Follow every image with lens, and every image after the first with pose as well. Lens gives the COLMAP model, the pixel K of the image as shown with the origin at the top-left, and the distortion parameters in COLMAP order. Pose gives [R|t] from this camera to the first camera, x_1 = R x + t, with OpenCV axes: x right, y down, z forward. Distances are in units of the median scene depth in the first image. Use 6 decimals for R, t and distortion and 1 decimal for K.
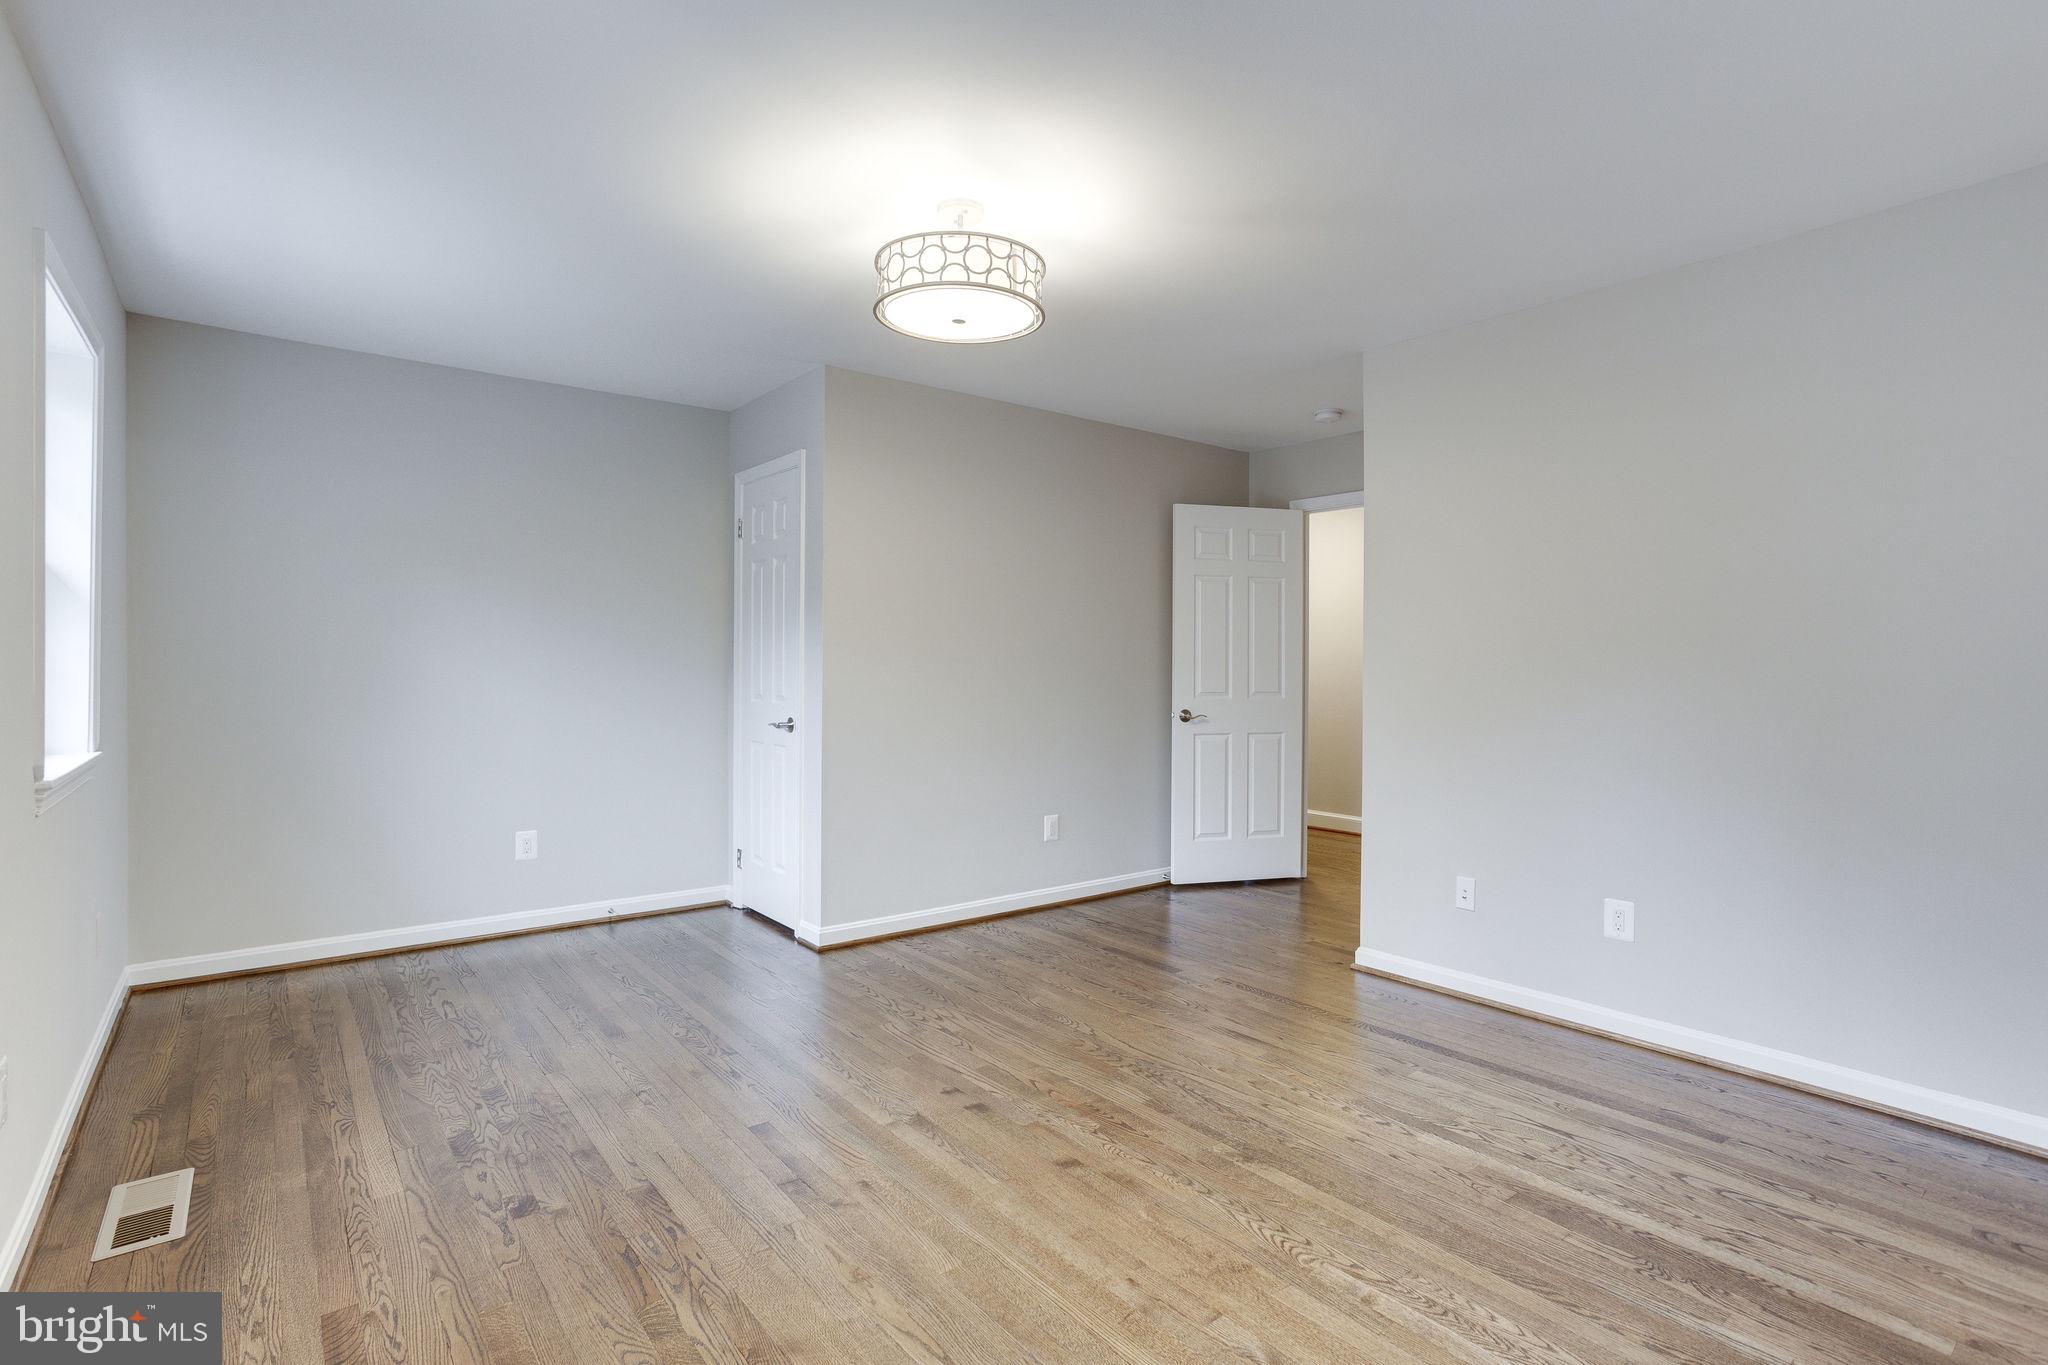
lens RADIAL K [[994.1, 0, 1006.5], [0, 994.1, 693.3], [0, 0, 1]] dist [-0.053207, 0.030726]
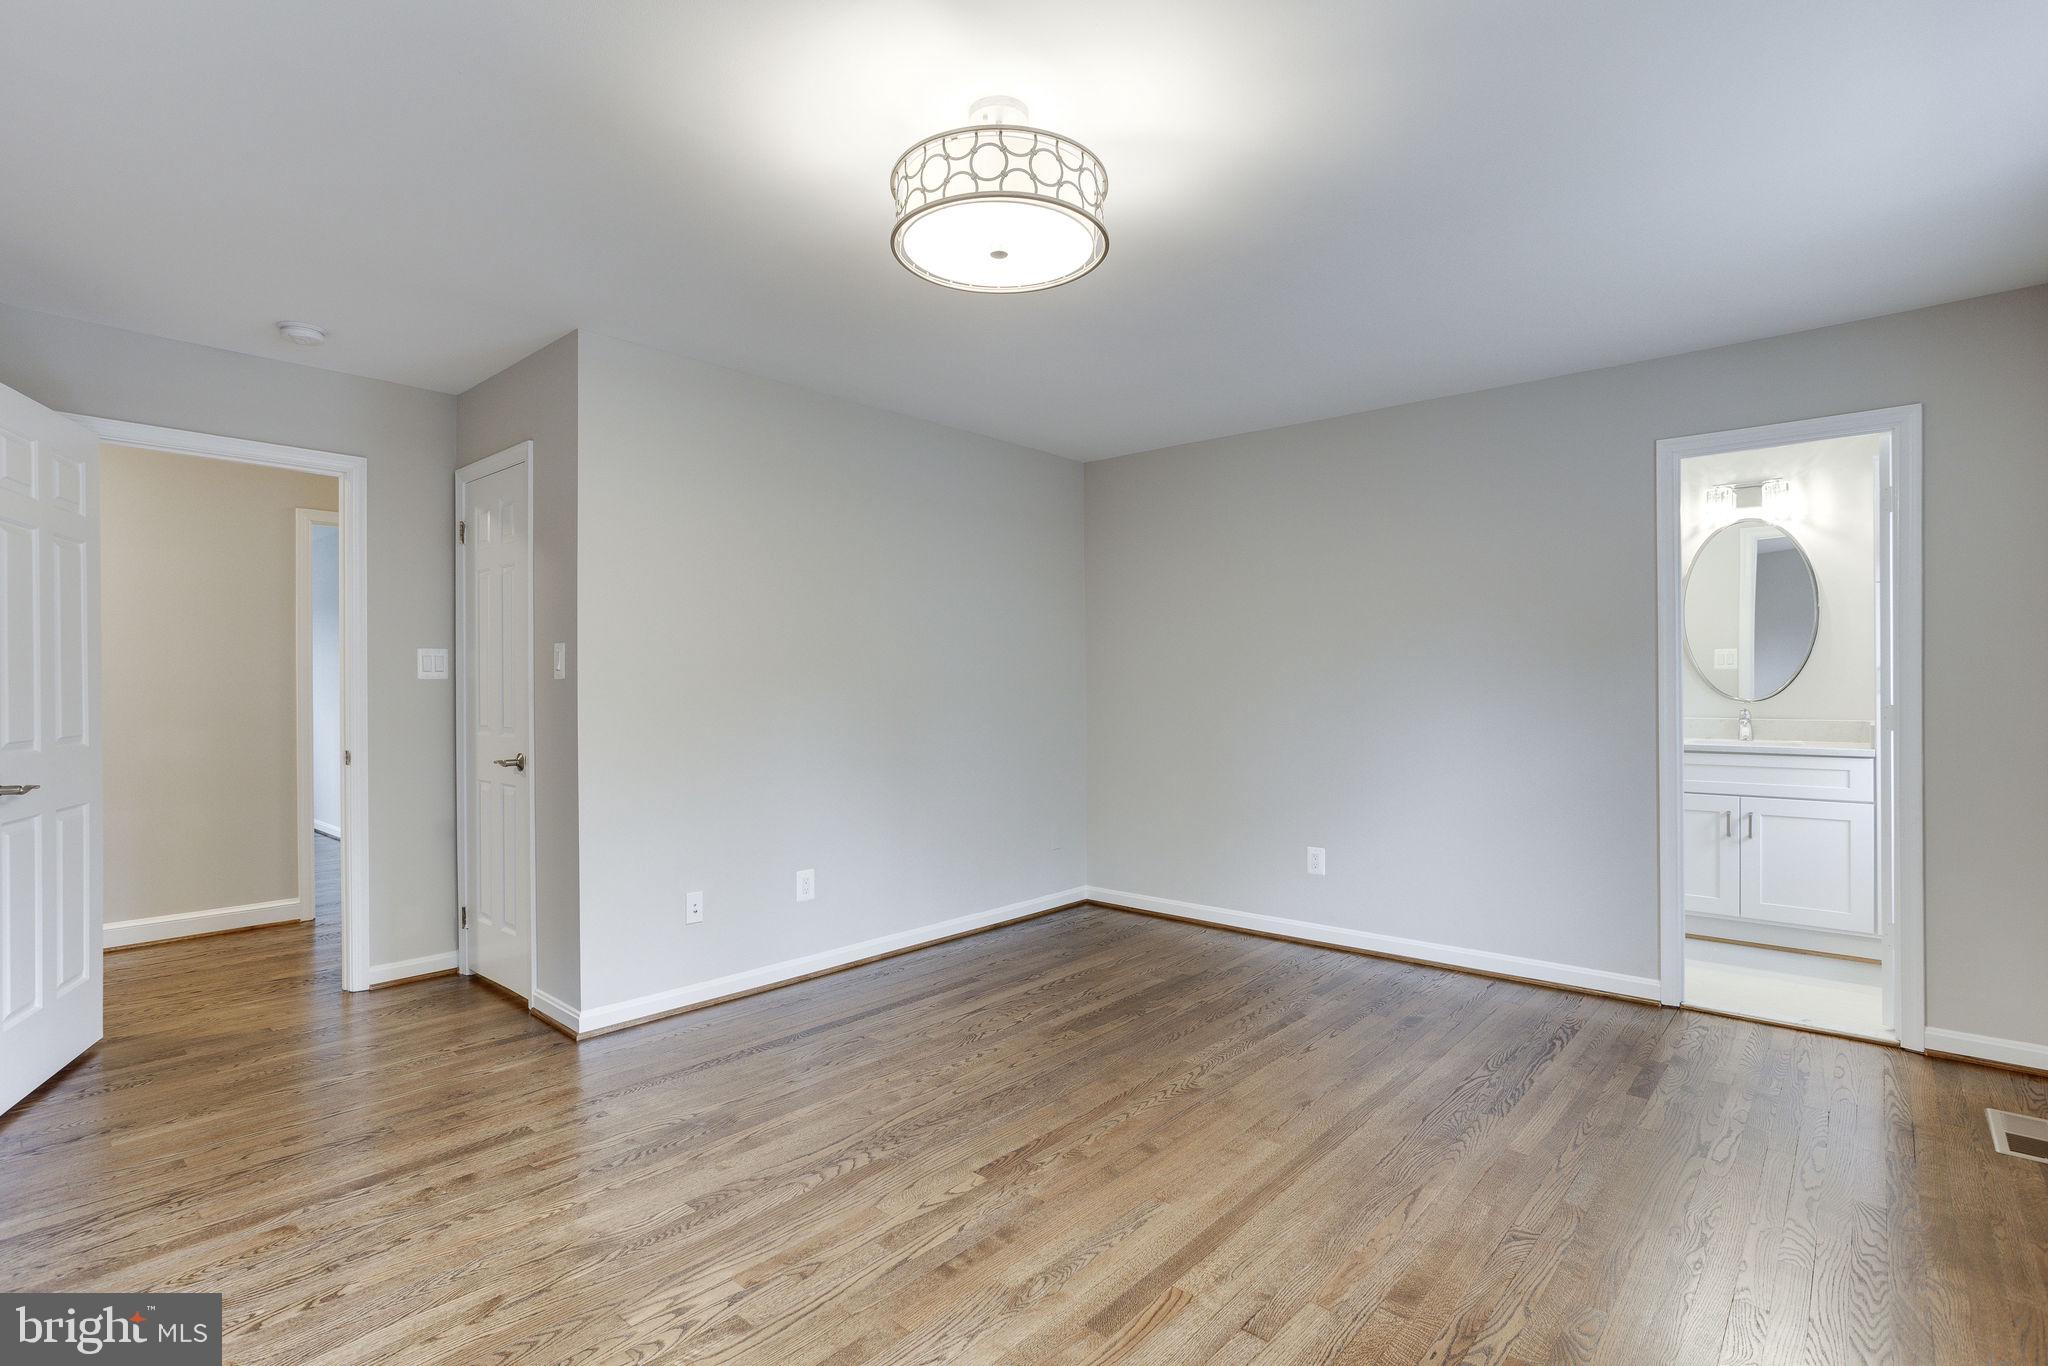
lens RADIAL K [[994.1, 0, 1006.5], [0, 994.1, 693.8], [0, 0, 1]] dist [-0.053207, 0.030726]
pose [[-0.183370, -0.015535, 0.982921, -0.826189], [0.029392, 0.999341, 0.021277, -0.049043], [-0.982604, 0.032792, -0.182792, 1.133397]]
